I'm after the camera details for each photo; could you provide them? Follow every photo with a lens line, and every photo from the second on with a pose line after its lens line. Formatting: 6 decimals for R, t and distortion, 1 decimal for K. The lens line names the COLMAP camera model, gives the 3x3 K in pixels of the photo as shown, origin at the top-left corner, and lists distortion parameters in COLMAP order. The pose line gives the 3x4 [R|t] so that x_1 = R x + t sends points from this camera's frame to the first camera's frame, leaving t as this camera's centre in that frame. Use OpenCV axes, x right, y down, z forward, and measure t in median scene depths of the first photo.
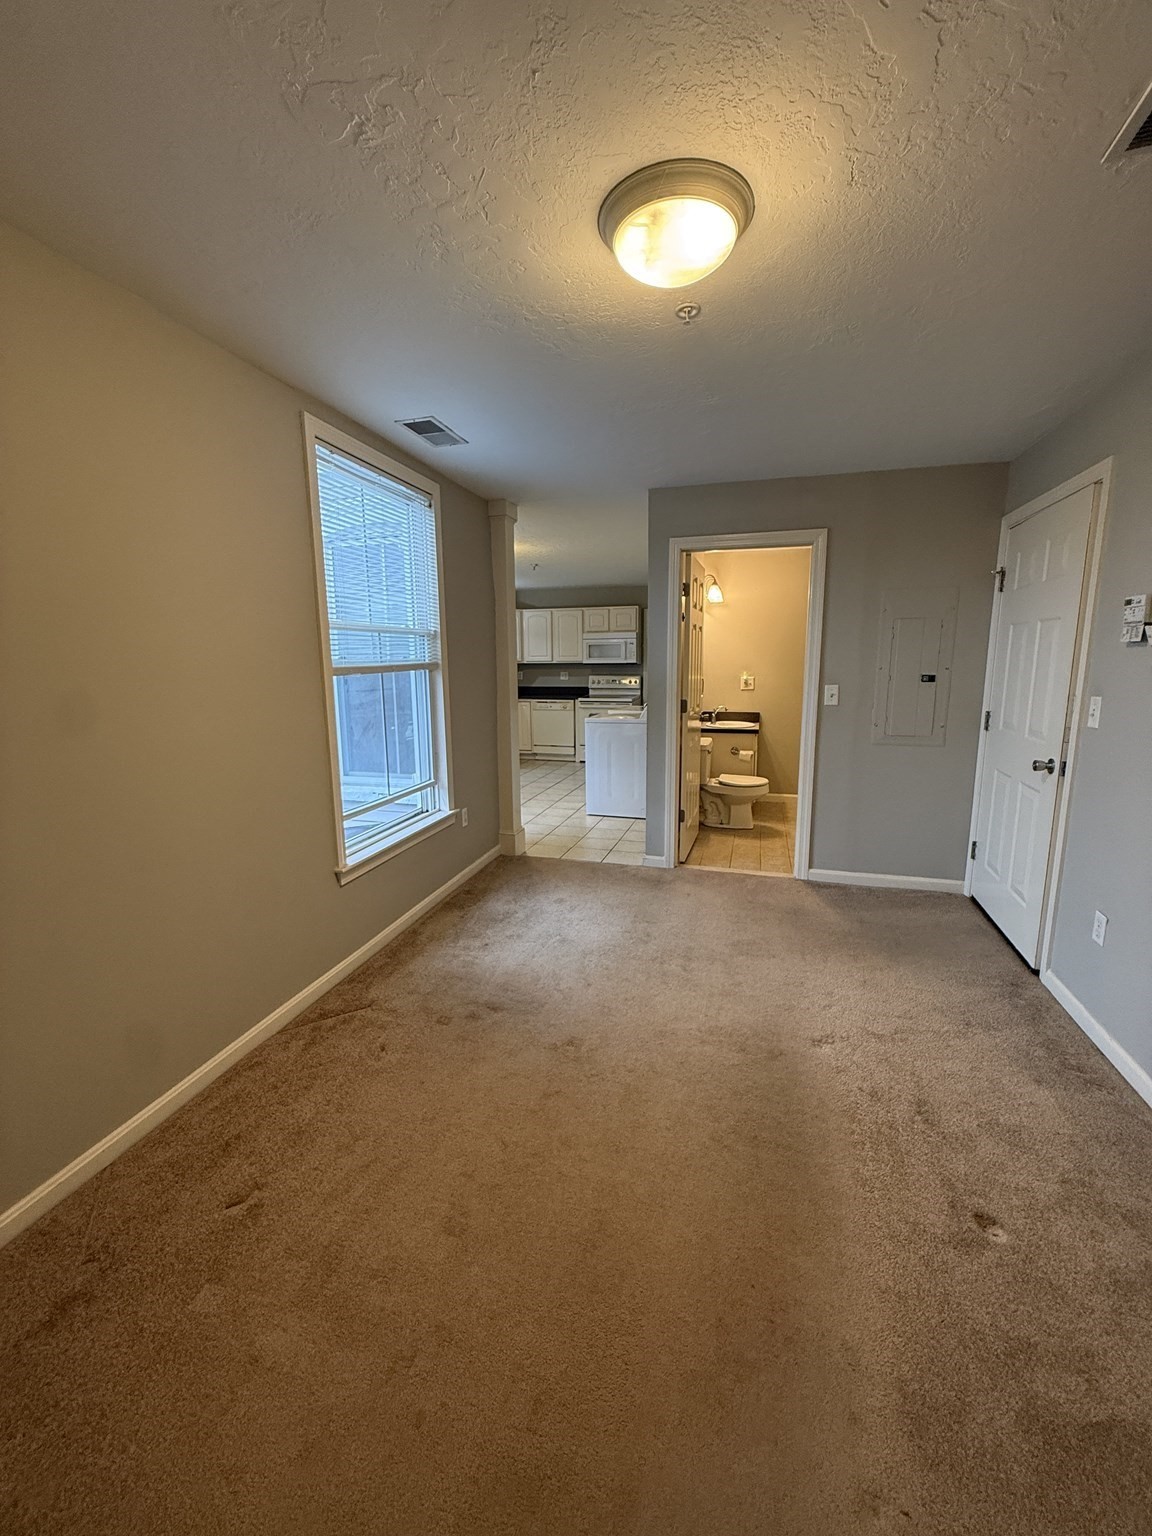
lens RADIAL K [[609.9, 0, 569.7], [0, 609.9, 764.9], [0, 0, 1]] dist [-0.001689, 0.000432]
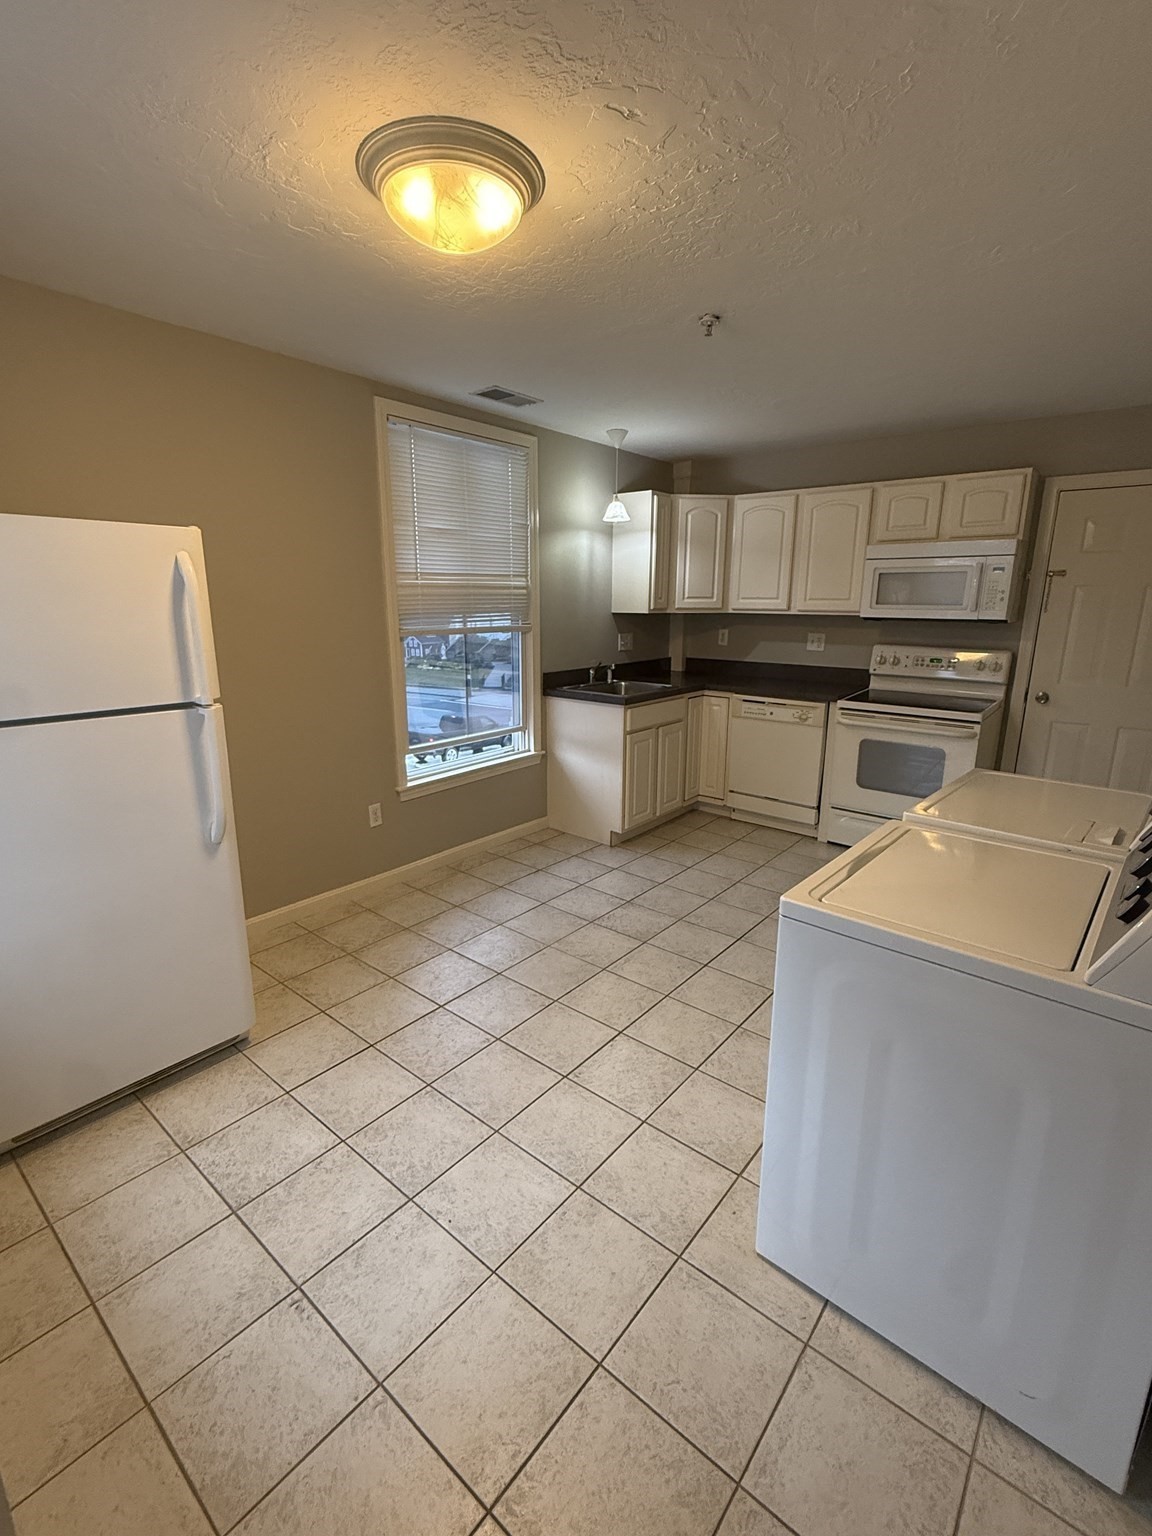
lens RADIAL K [[692.7, 0, 576.3], [0, 692.7, 770.3], [0, 0, 1]] dist [0.001887, -0.000249]
pose [[0.921624, 0.105750, -0.373399, 0.104004], [-0.075557, 0.992640, 0.094637, -0.304871], [0.380659, -0.059007, 0.922831, 1.572026]]
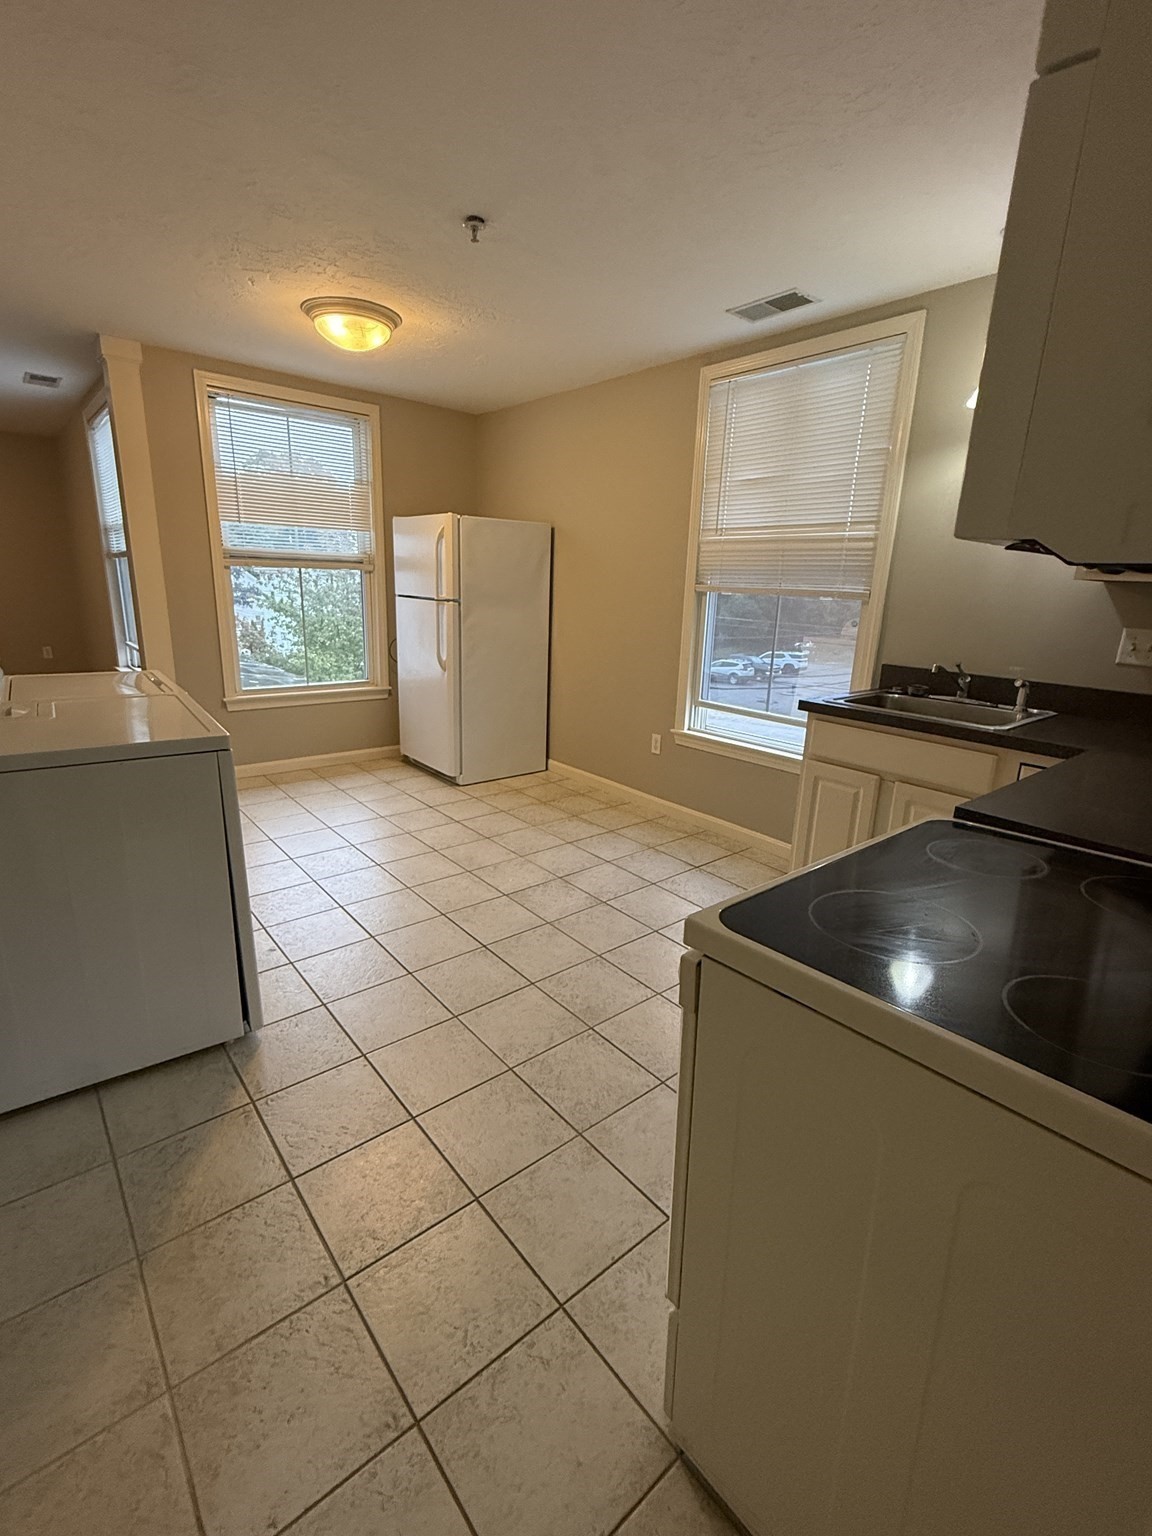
lens RADIAL K [[692.7, 0, 569.4], [0, 692.7, 765.8], [0, 0, 1]] dist [0.001887, -0.000249]
pose [[-0.554280, 0.206815, -0.806227, 0.635444], [-0.169045, 0.920478, 0.352341, -0.536105], [0.814983, 0.331584, -0.475241, 3.286012]]
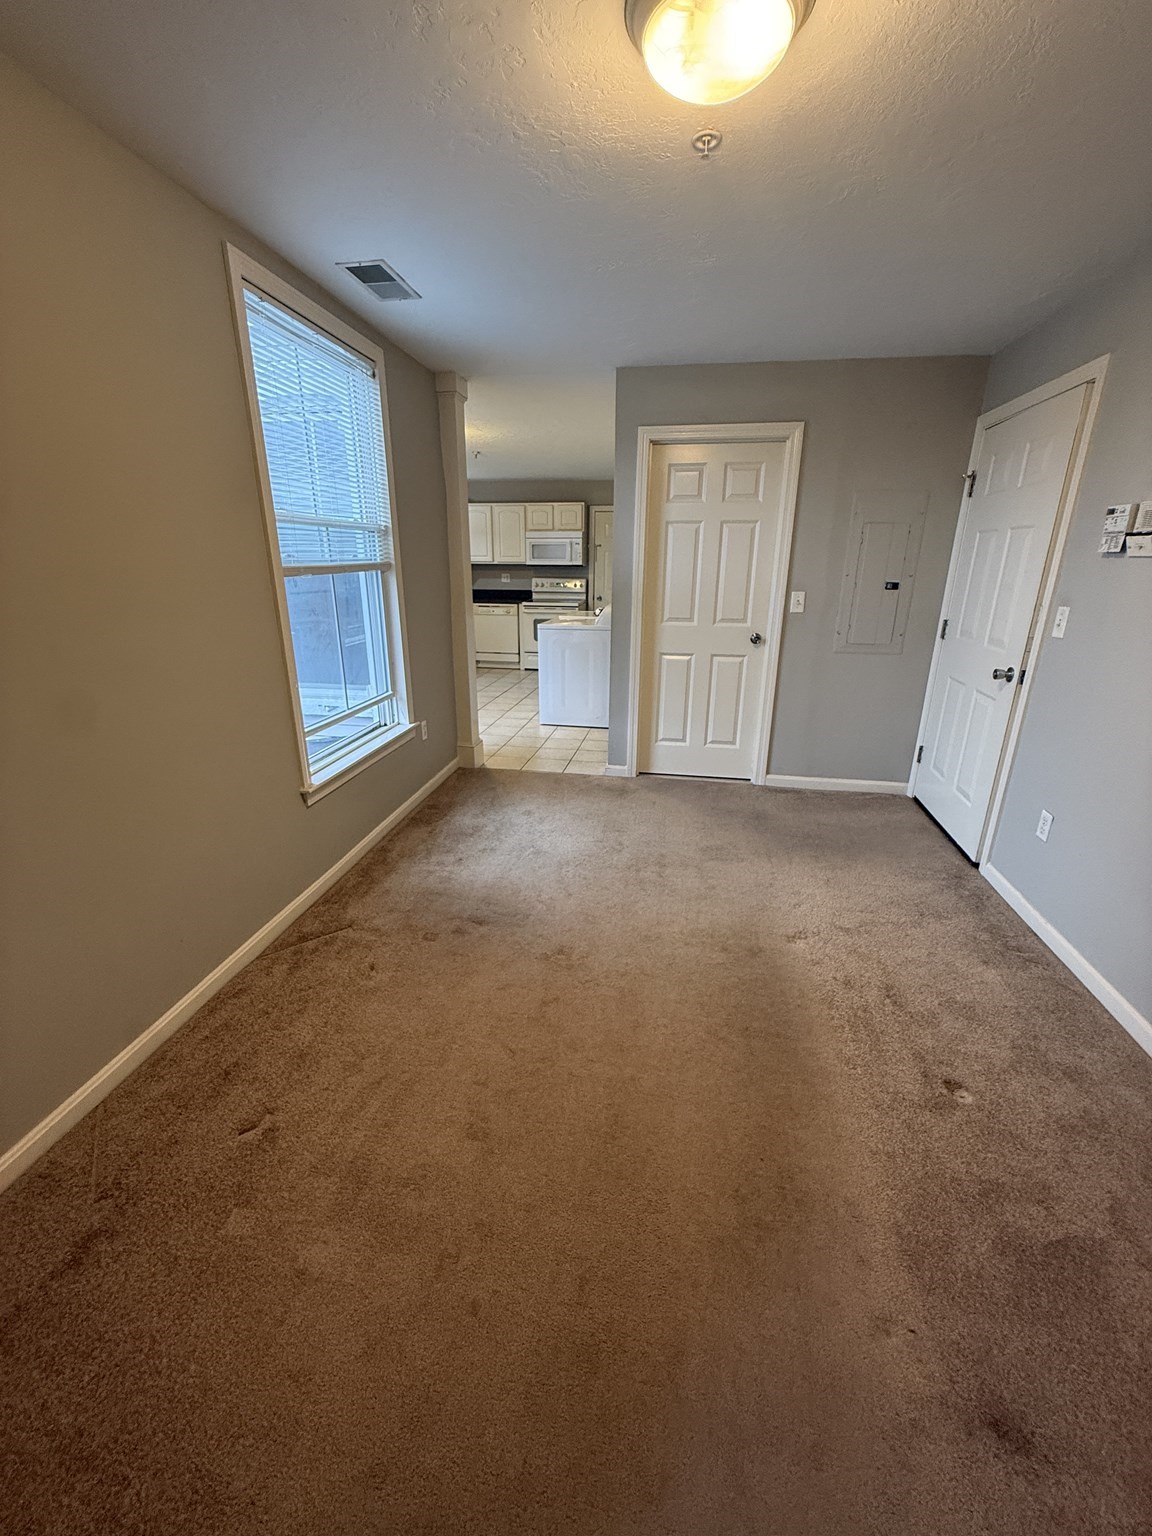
lens RADIAL K [[609.9, 0, 570.4], [0, 609.9, 765.0], [0, 0, 1]] dist [-0.001689, 0.000432]
pose [[0.993541, -0.022167, 0.111290, -0.075436], [0.004972, 0.988296, 0.152470, -0.007716], [-0.113368, -0.150932, 0.982022, 0.035056]]
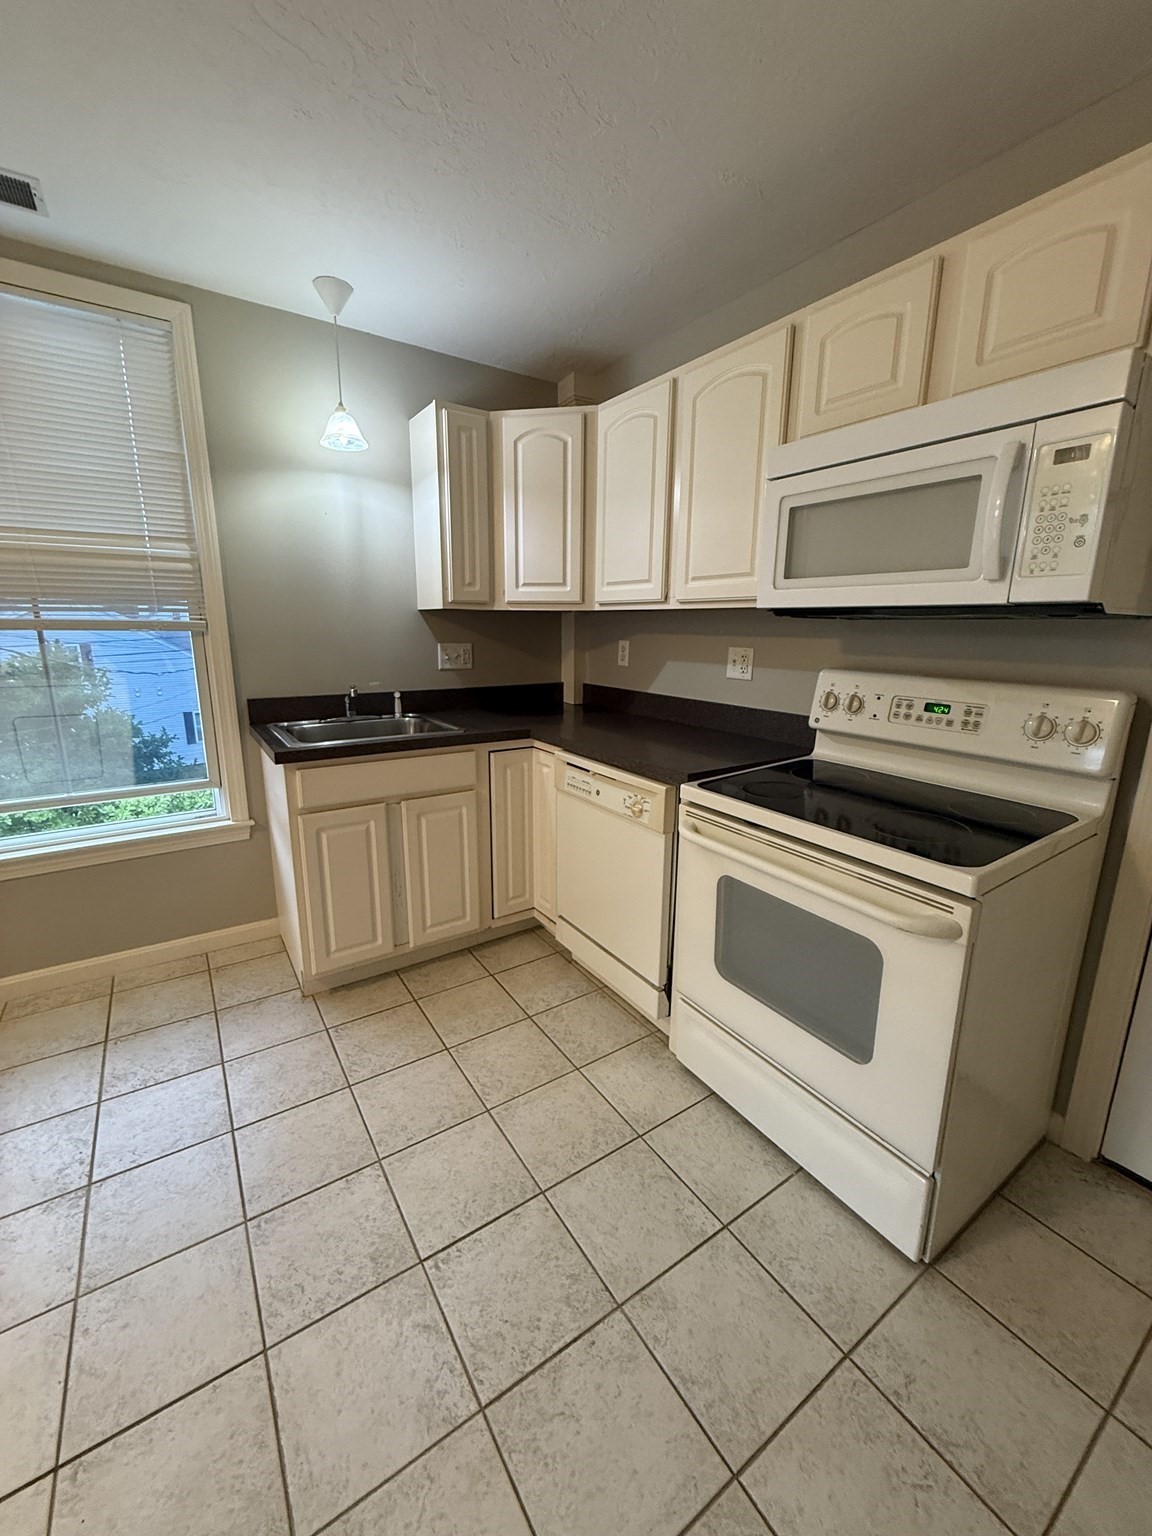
lens RADIAL K [[609.9, 0, 580.0], [0, 609.9, 764.0], [0, 0, 1]] dist [-0.001689, 0.000432]
pose [[0.771181, 0.157452, -0.616838, 0.362134], [-0.123780, 0.987526, 0.097320, -0.429816], [0.624466, 0.001301, 0.781051, 2.698842]]
